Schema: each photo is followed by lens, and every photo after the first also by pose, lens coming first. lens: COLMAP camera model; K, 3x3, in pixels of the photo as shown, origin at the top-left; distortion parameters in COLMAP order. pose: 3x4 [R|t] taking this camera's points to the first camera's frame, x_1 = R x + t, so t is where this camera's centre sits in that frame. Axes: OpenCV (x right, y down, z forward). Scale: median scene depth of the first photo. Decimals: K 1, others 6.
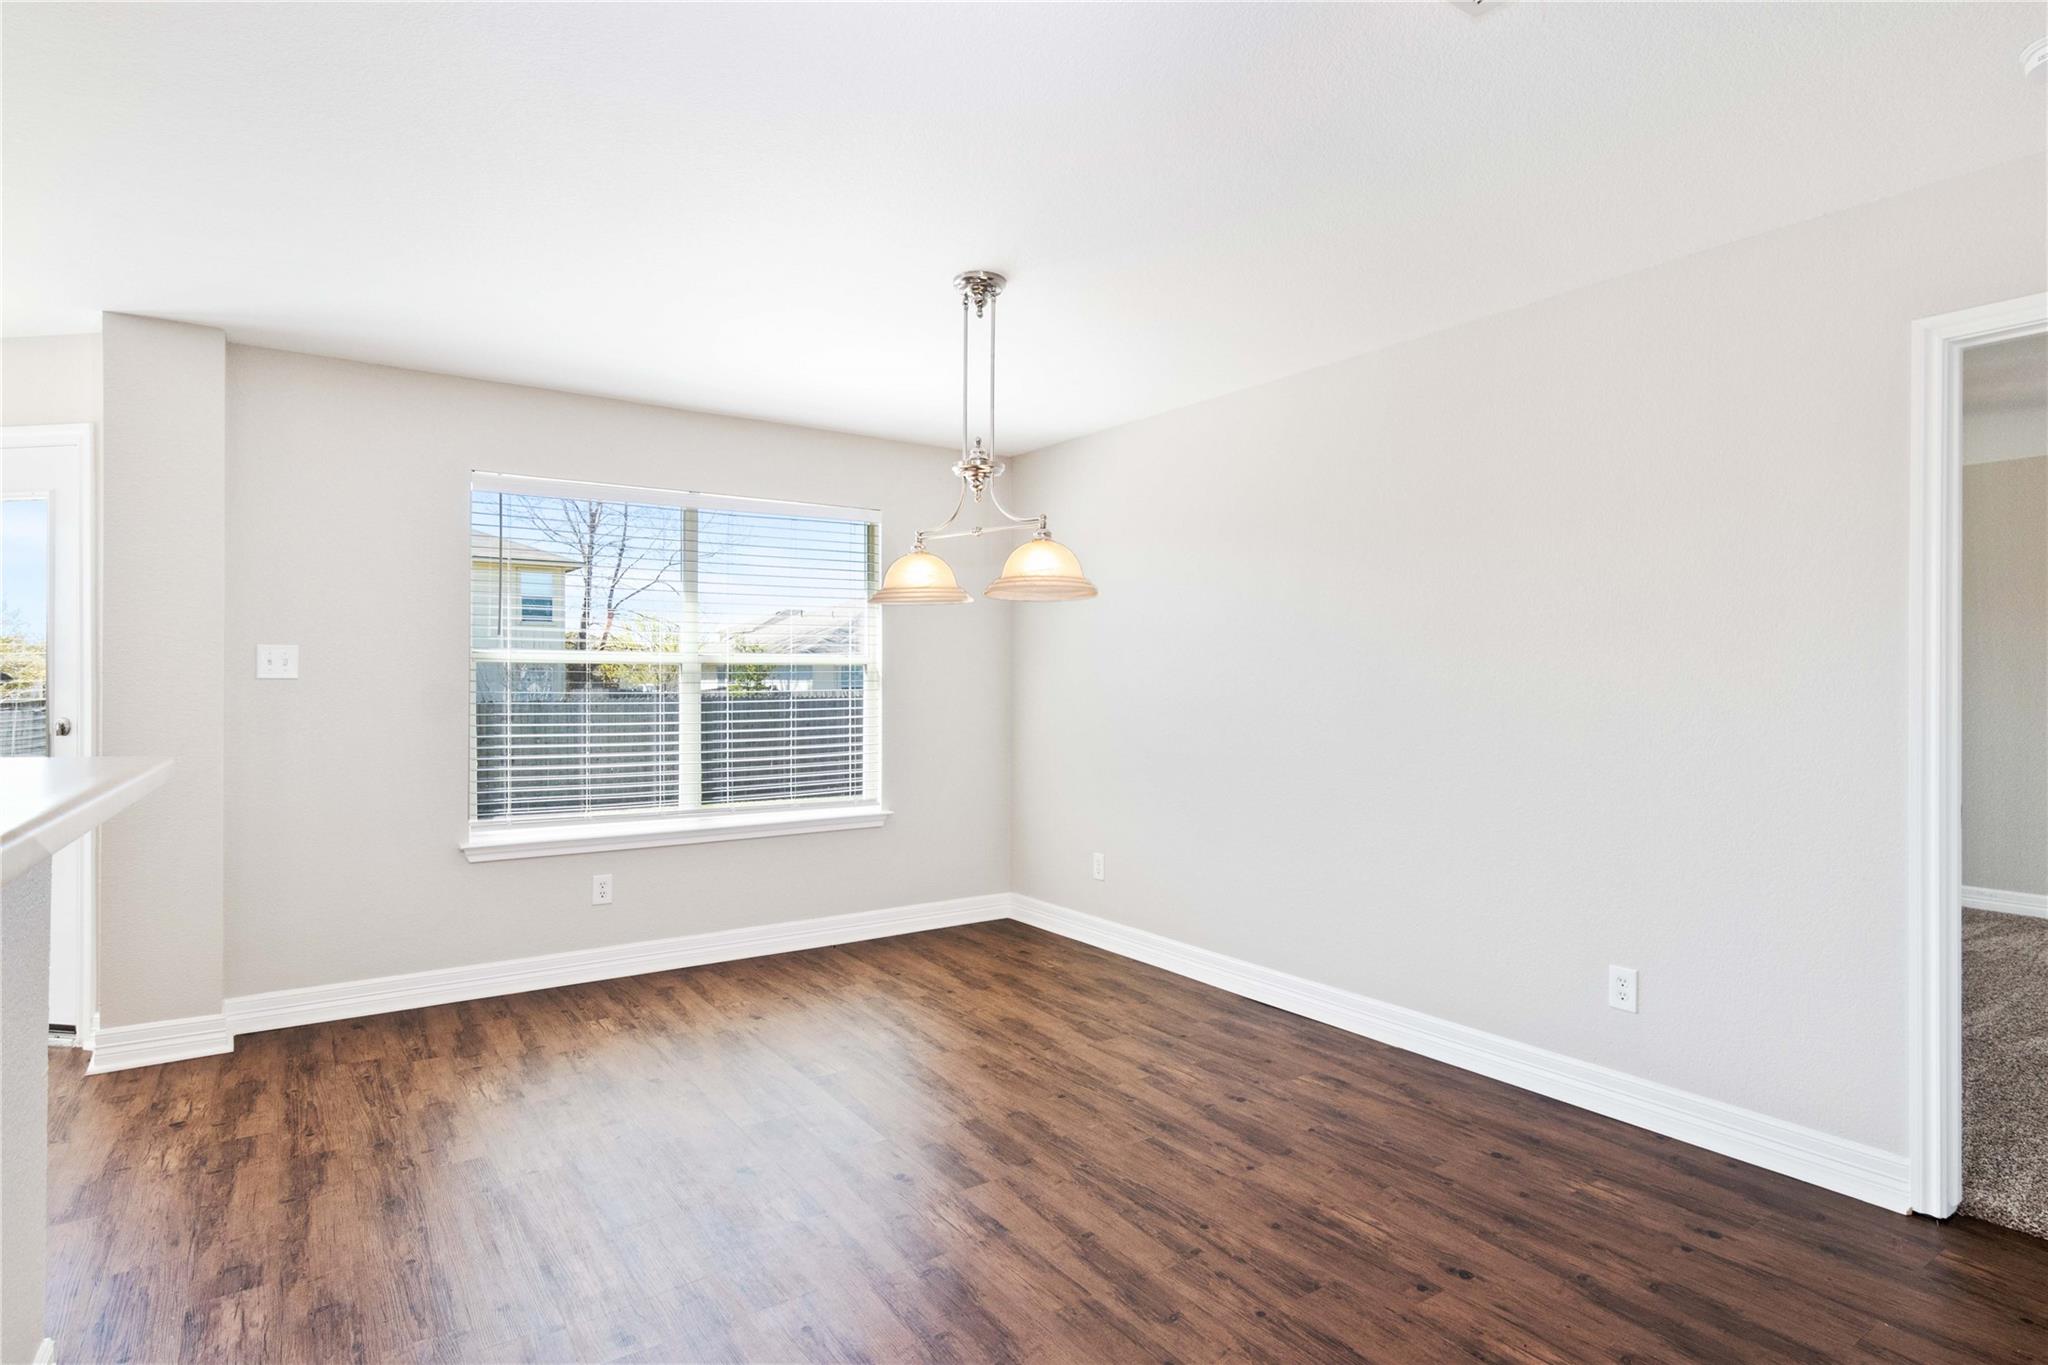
lens RADIAL K [[1060.3, 0, 1046.0], [0, 1060.3, 682.5], [0, 0, 1]] dist [-0.006013, 0.002552]
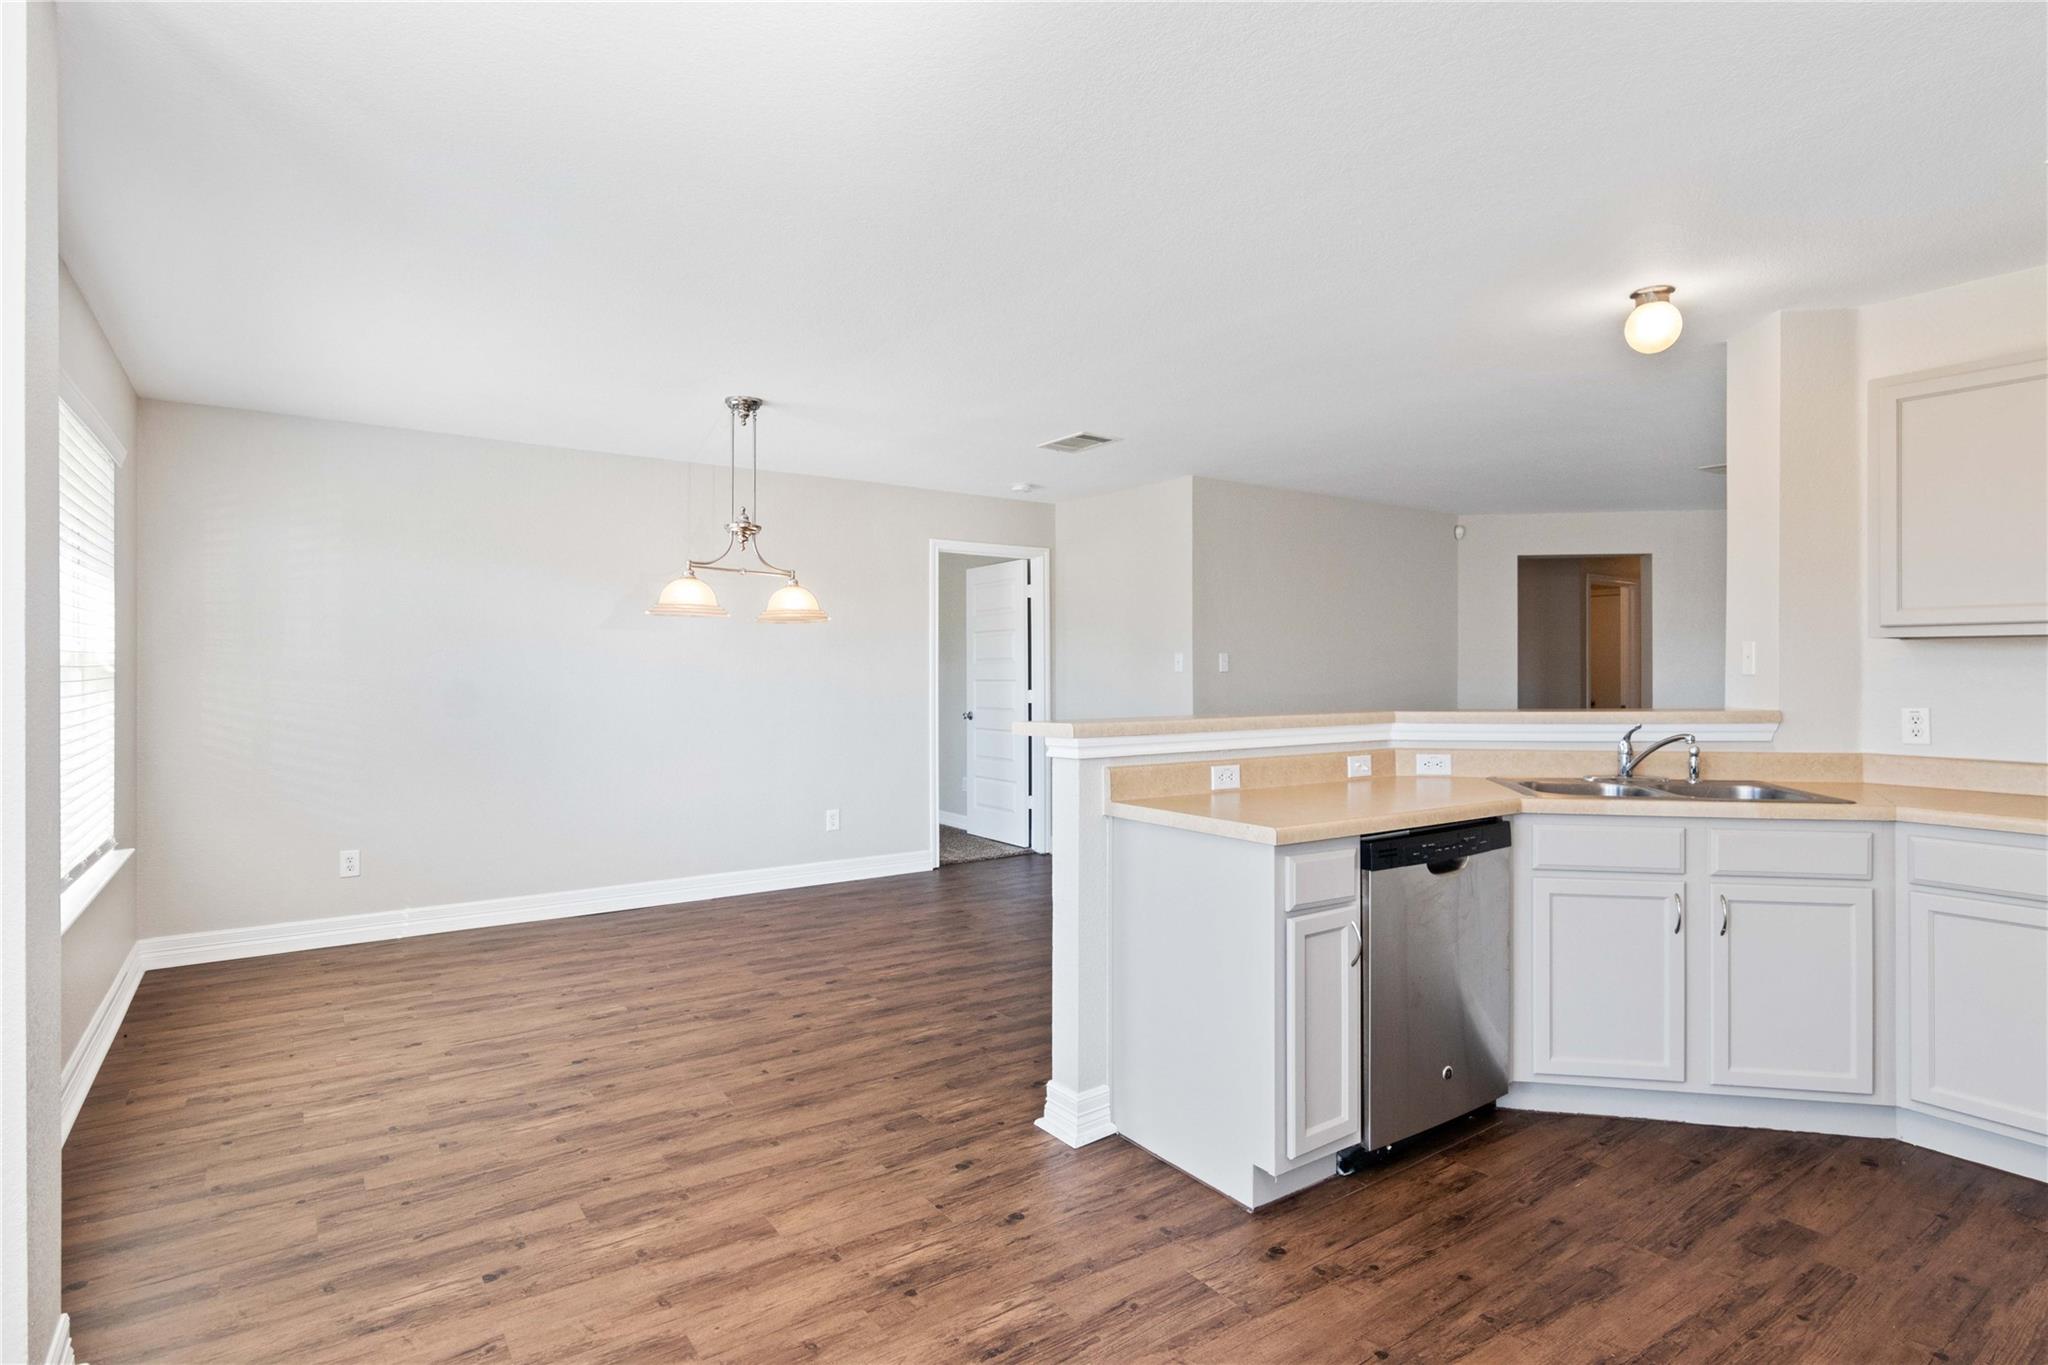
lens RADIAL K [[1060.3, 0, 1020.8], [0, 1060.3, 672.7], [0, 0, 1]] dist [-0.006013, 0.002552]
pose [[0.014274, -0.001350, 0.999897, -1.483946], [0.014351, 0.999896, 0.001145, 0.011114], [-0.999795, 0.014333, 0.014292, 0.603526]]
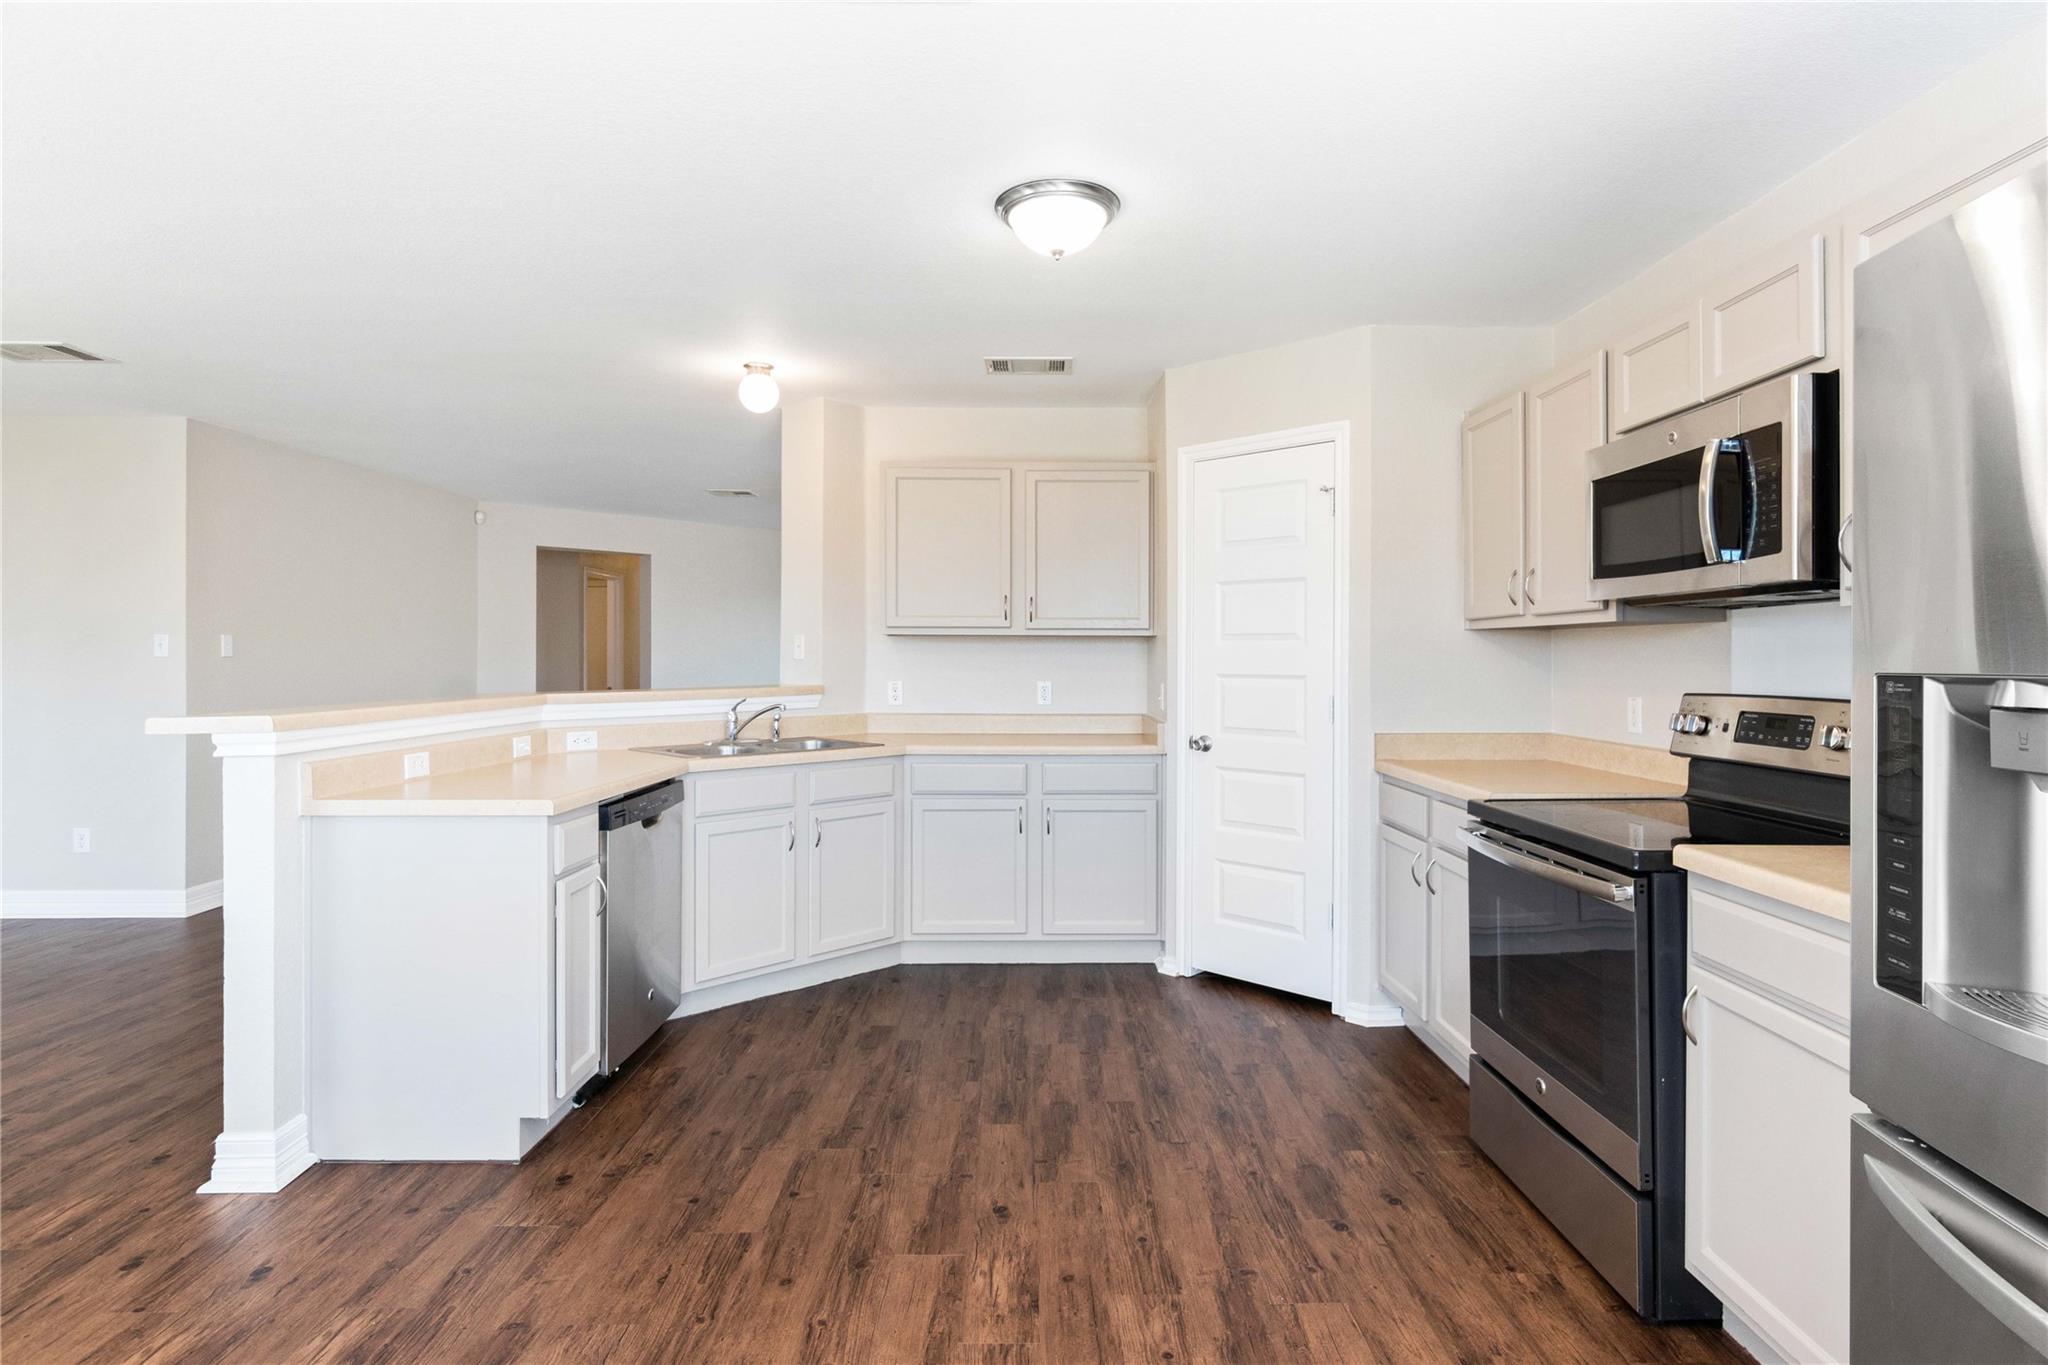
lens RADIAL K [[1060.3, 0, 1068.1], [0, 1060.3, 654.4], [0, 0, 1]] dist [-0.006013, 0.002552]
pose [[-0.827275, -0.000688, 0.561797, -1.527685], [0.005743, 0.999937, 0.009682, 0.005613], [-0.561768, 0.011236, -0.827219, 0.889725]]
